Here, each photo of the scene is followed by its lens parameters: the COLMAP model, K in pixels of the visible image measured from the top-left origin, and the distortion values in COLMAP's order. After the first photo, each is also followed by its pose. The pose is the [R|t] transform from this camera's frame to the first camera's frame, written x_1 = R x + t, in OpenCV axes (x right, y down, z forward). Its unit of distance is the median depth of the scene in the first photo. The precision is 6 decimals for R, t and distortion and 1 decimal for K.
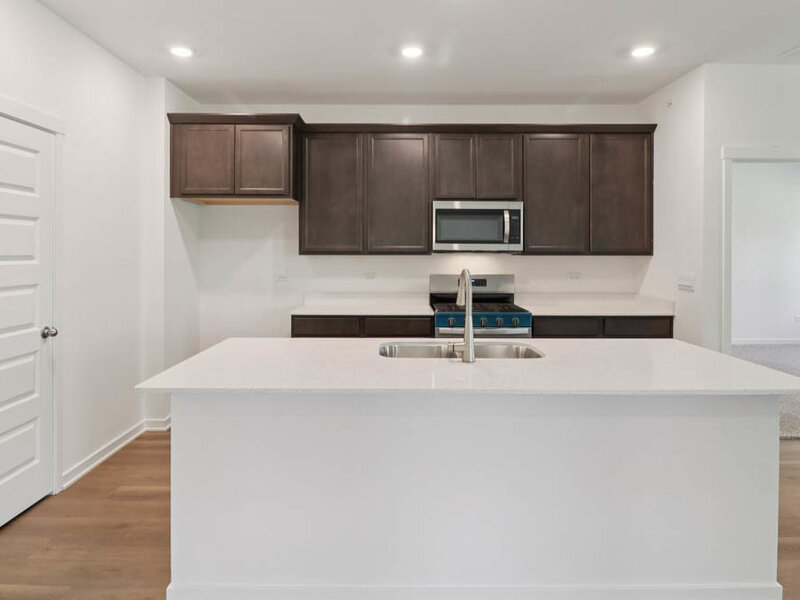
lens RADIAL K [[498.3, 0, 400.6], [0, 498.3, 253.4], [0, 0, 1]] dist [-0.007724, -0.003791]
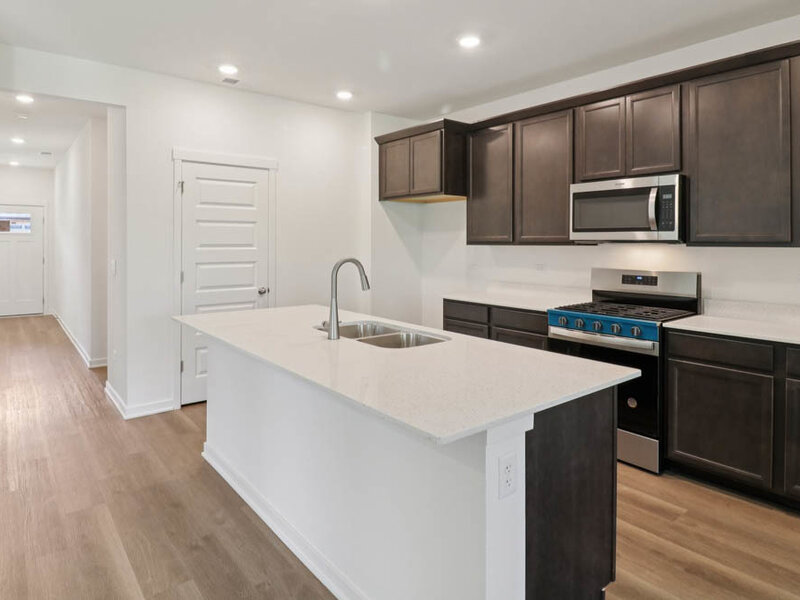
lens RADIAL K [[498.3, 0, 400.6], [0, 498.3, 253.4], [0, 0, 1]] dist [-0.007724, -0.003791]
pose [[0.621624, 0.015924, -0.783154, 0.570775], [-0.002202, 0.999825, 0.018582, 0.001488], [0.783312, -0.009826, 0.621551, 0.214264]]
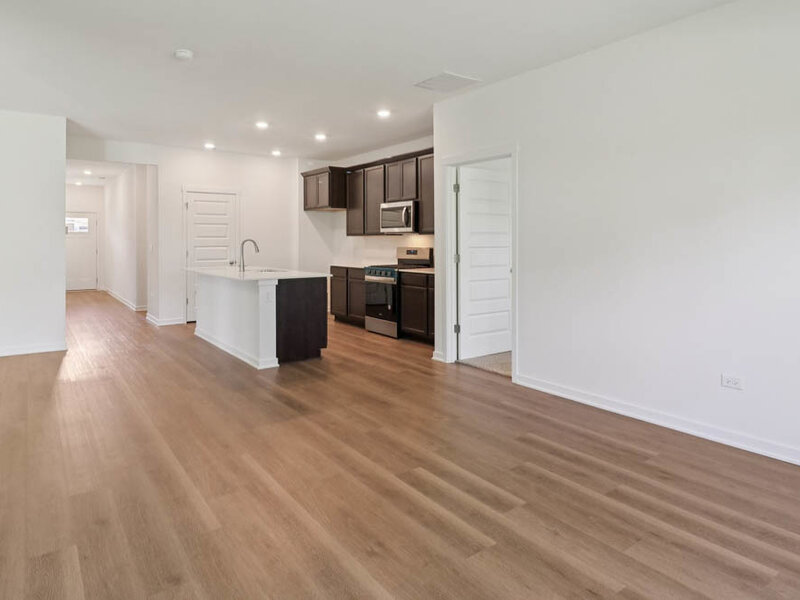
lens RADIAL K [[521.6, 0, 399.7], [0, 521.6, 259.1], [0, 0, 1]] dist [-0.002772, -0.001978]
pose [[0.578029, 0.022148, -0.815716, 1.580317], [0.001995, 0.999590, 0.028554, 0.034345], [0.816014, -0.018133, 0.577747, 0.008794]]
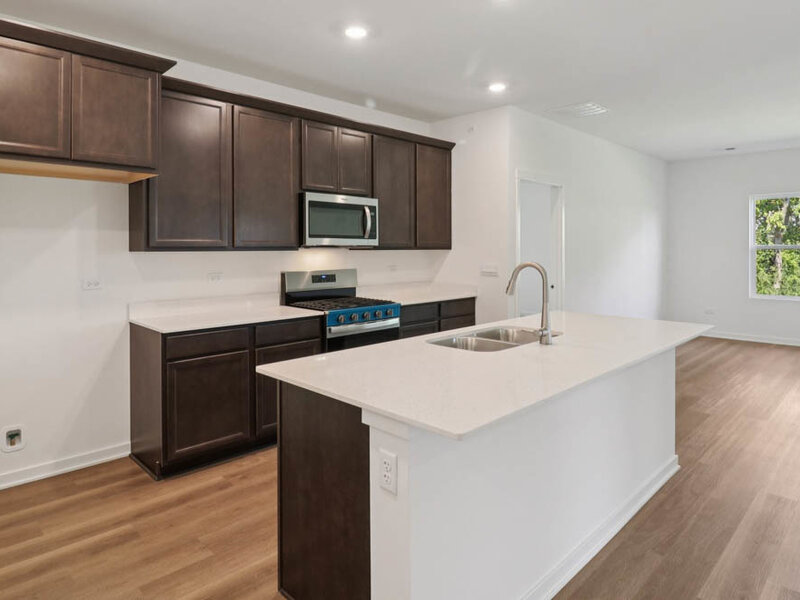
lens RADIAL K [[498.3, 0, 400.6], [0, 498.3, 253.4], [0, 0, 1]] dist [-0.007724, -0.003791]
pose [[0.707667, -0.010861, 0.706463, -0.464143], [0.002864, 0.999918, 0.012504, -0.002360], [-0.706541, -0.006825, 0.707640, 0.222874]]
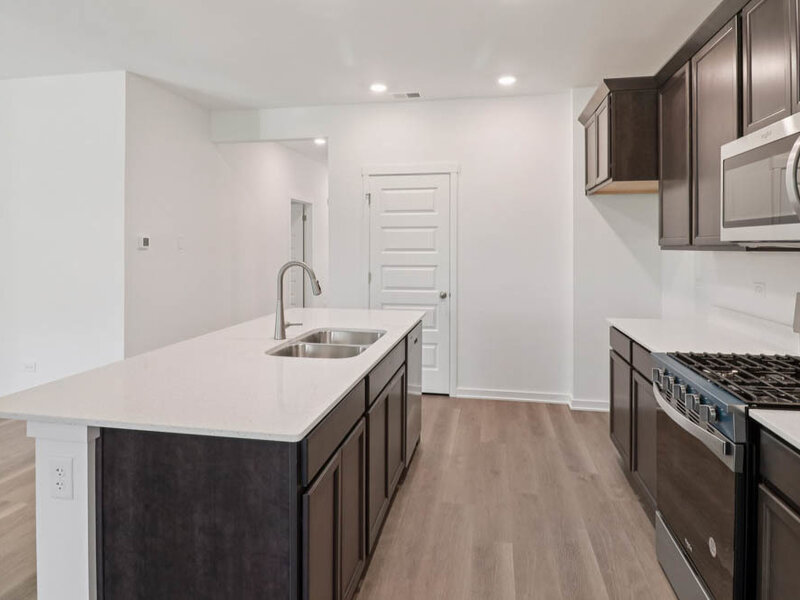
lens RADIAL K [[509.9, 0, 397.3], [0, 509.9, 245.6], [0, 0, 1]] dist [-0.000092, -0.000572]
pose [[-0.201157, -0.004629, -0.979548, 0.649129], [-0.003737, 0.999985, -0.003958, 0.000495], [0.979552, 0.002865, -0.201171, 0.778146]]
